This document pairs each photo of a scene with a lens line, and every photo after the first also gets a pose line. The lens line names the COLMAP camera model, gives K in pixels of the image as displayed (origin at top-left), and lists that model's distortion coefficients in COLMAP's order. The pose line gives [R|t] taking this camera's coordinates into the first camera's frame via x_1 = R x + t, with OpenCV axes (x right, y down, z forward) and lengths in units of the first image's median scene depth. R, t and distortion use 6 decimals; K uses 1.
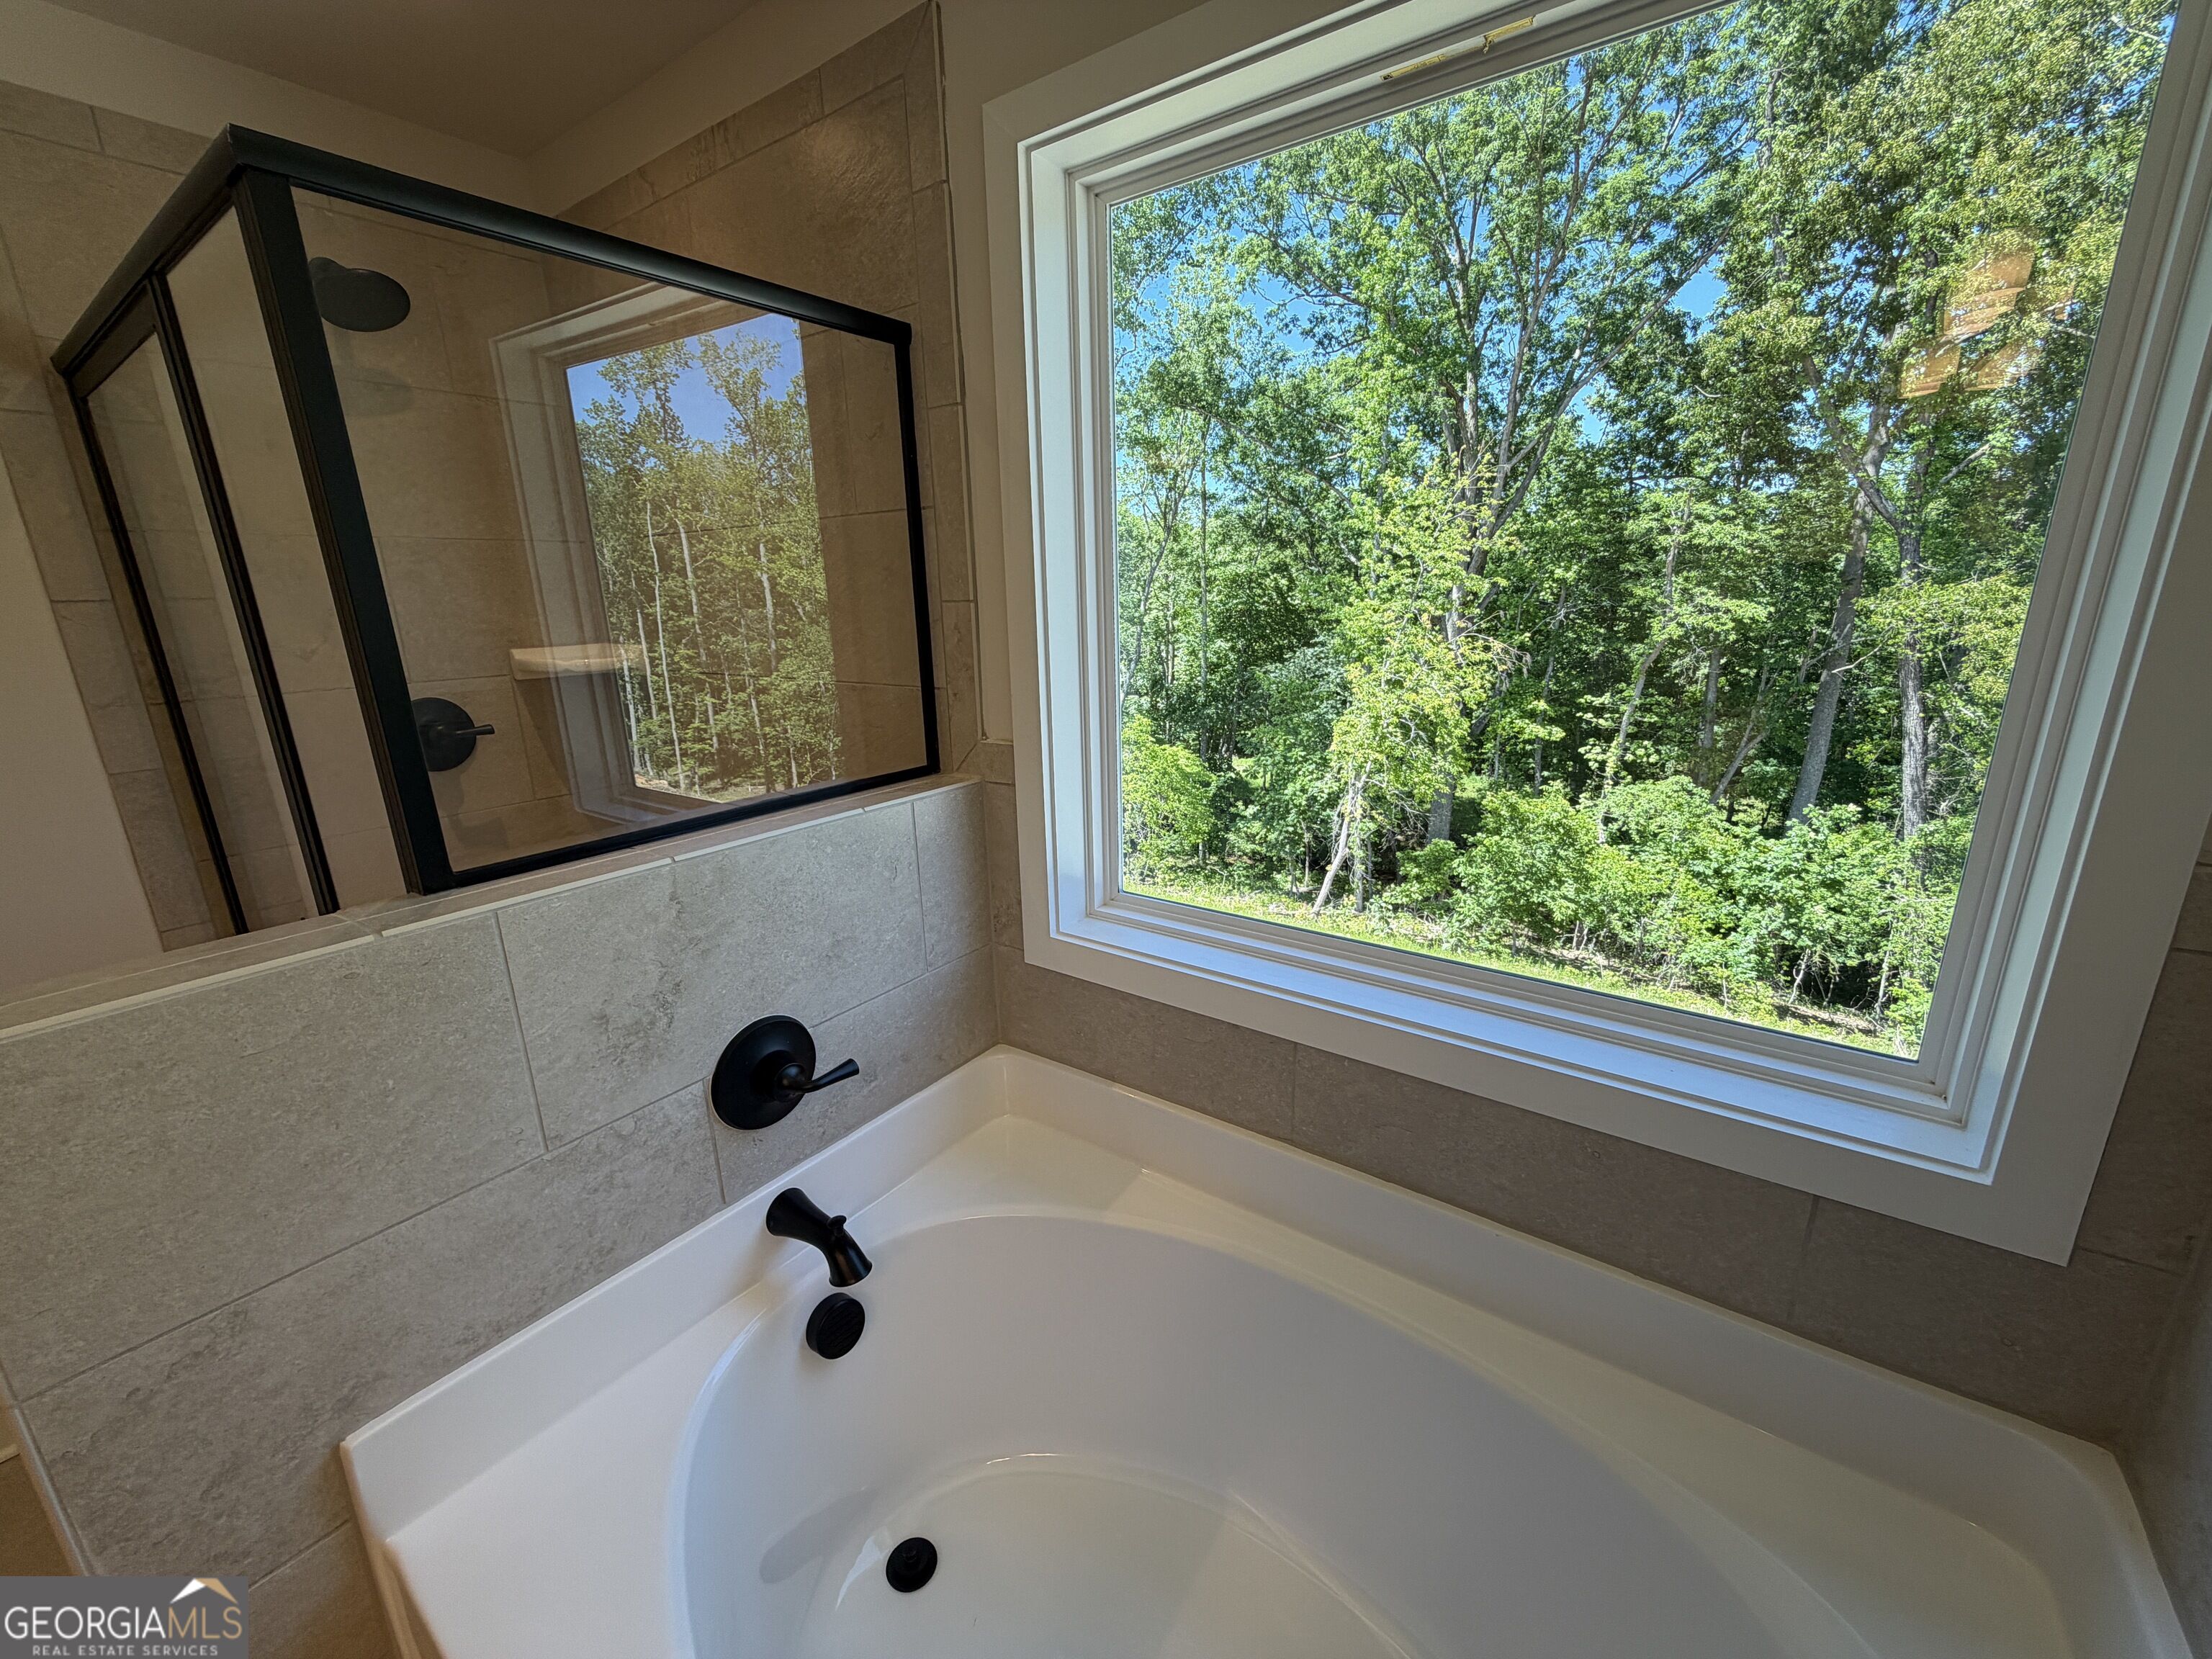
lens RADIAL K [[883.9, 0, 1099.9], [0, 883.9, 832.0], [0, 0, 1]] dist [-0.001546, 0.000150]
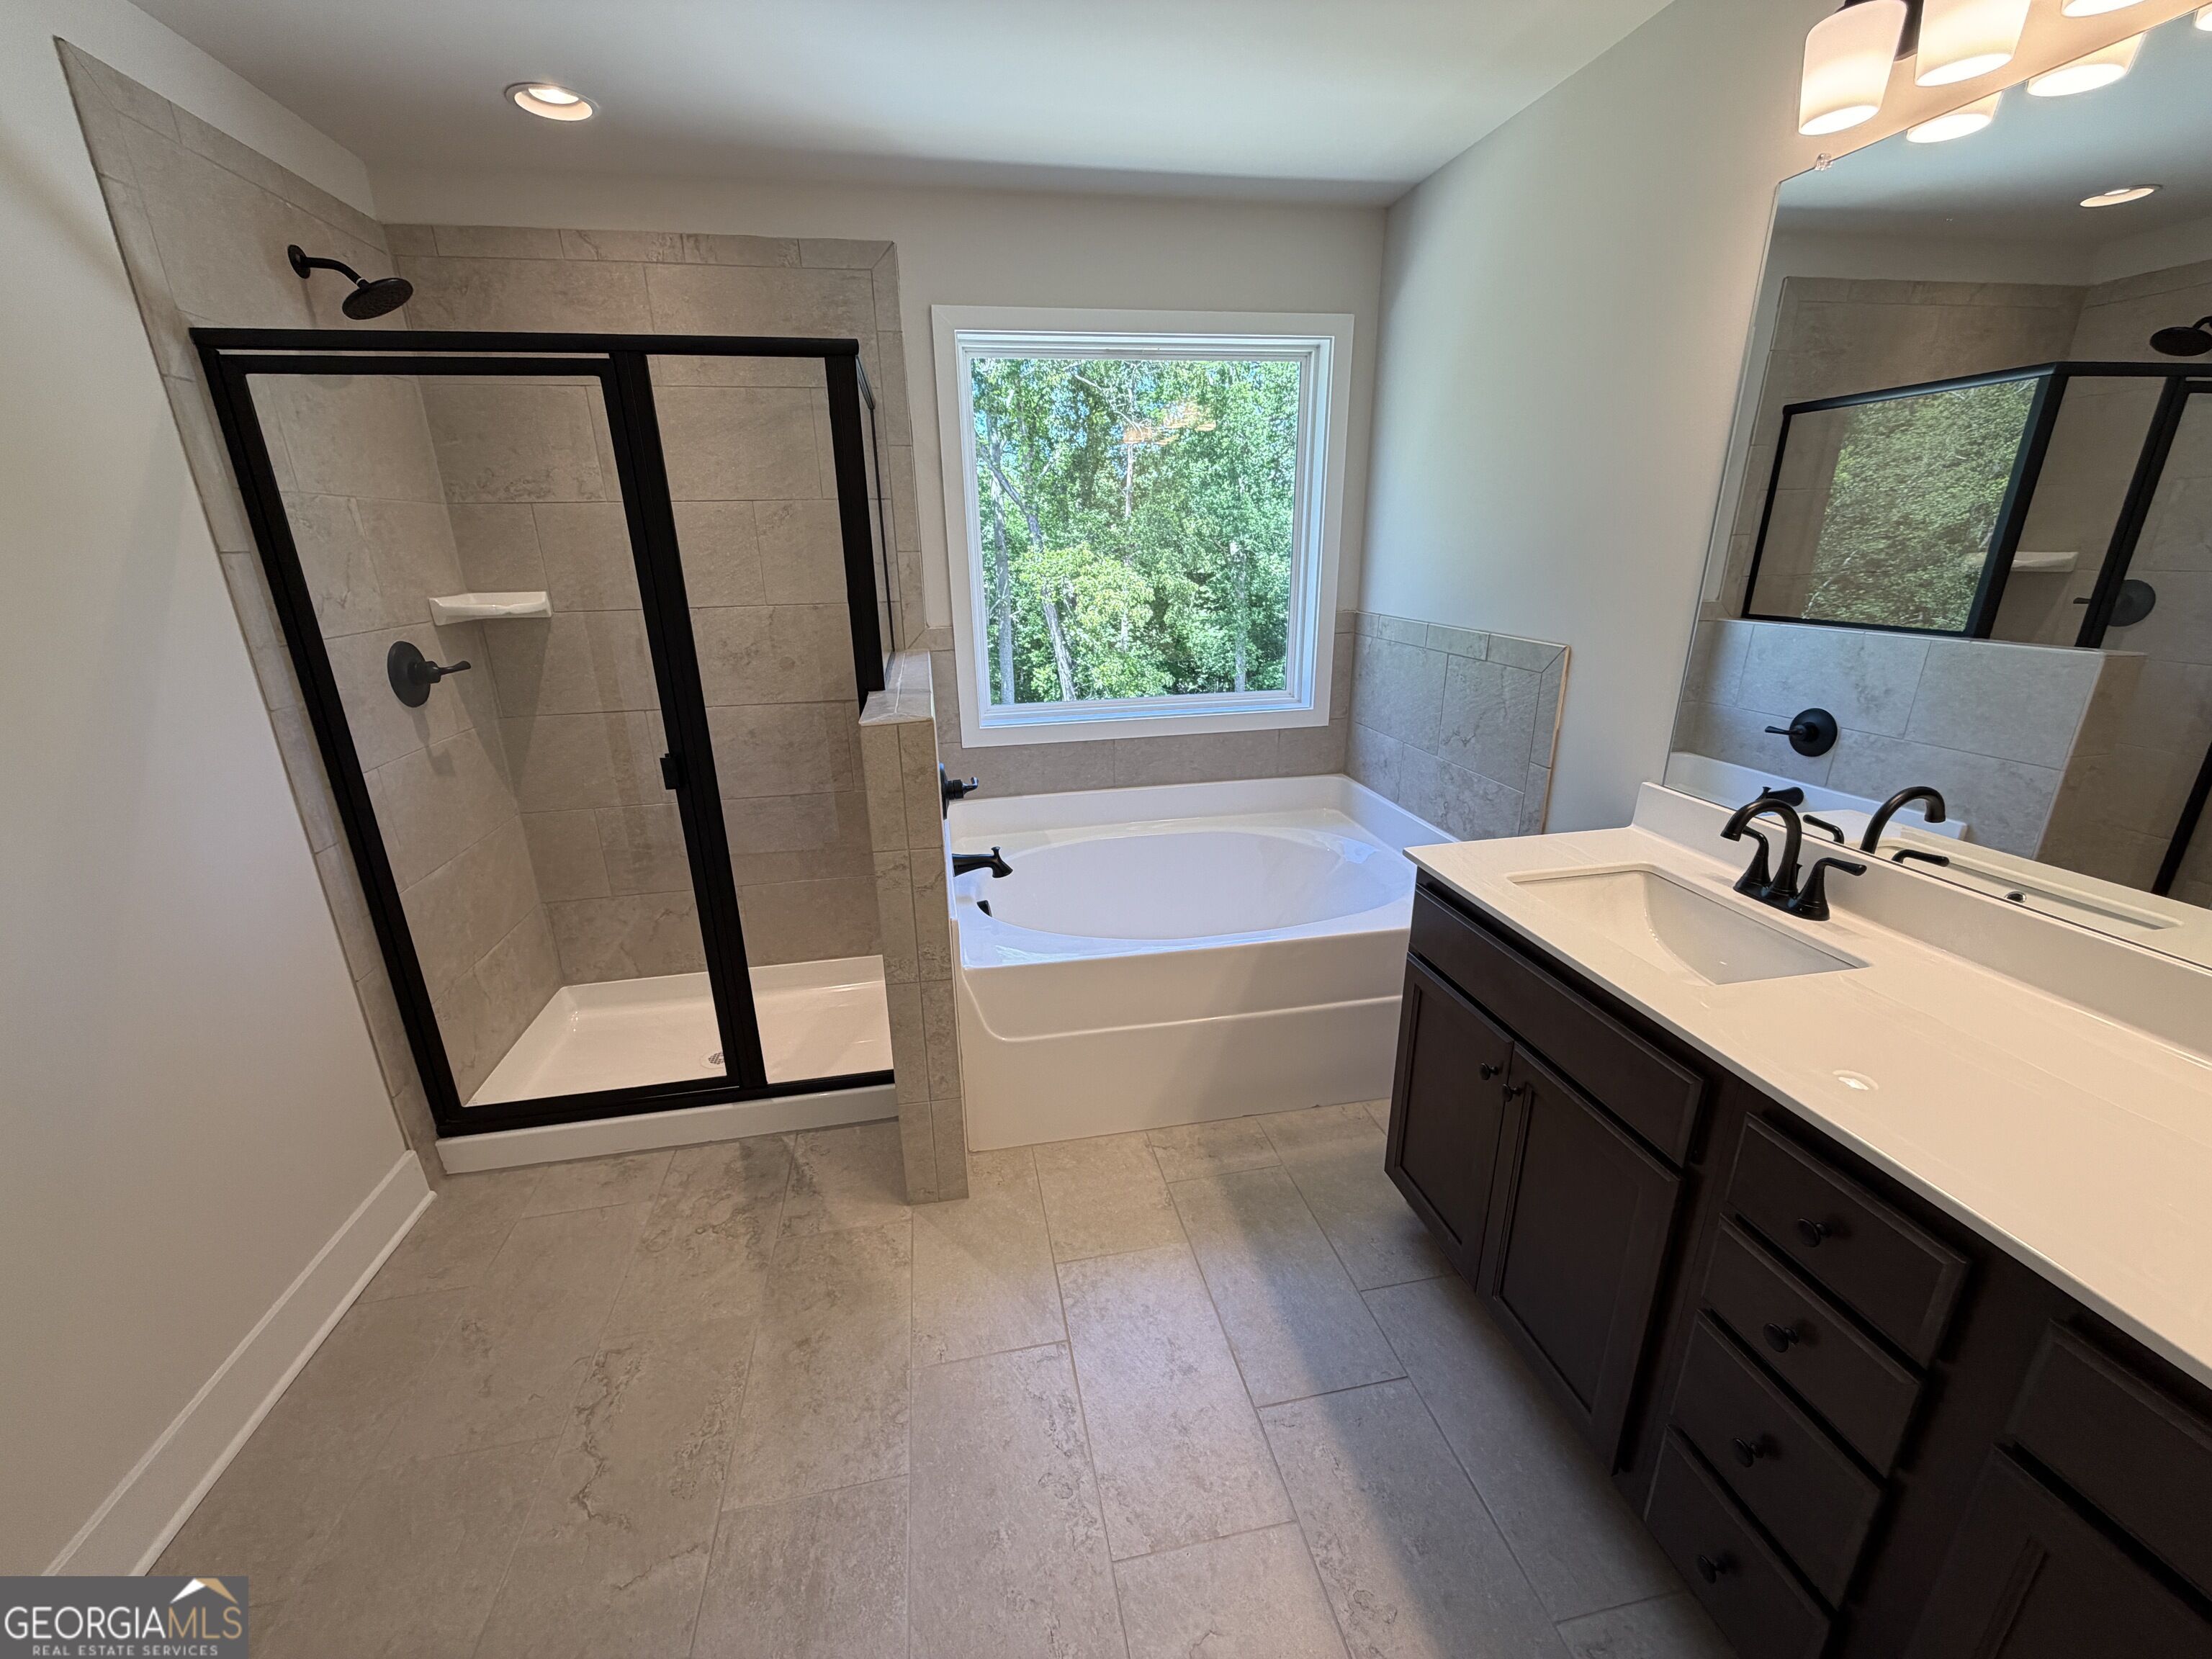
lens RADIAL K [[883.9, 0, 1099.9], [0, 883.9, 832.0], [0, 0, 1]] dist [-0.001546, 0.000150]
pose [[0.680266, -0.219805, 0.699231, -1.223631], [0.195348, 0.973840, 0.116079, 0.158363], [-0.706454, 0.057629, 0.705408, -0.505987]]
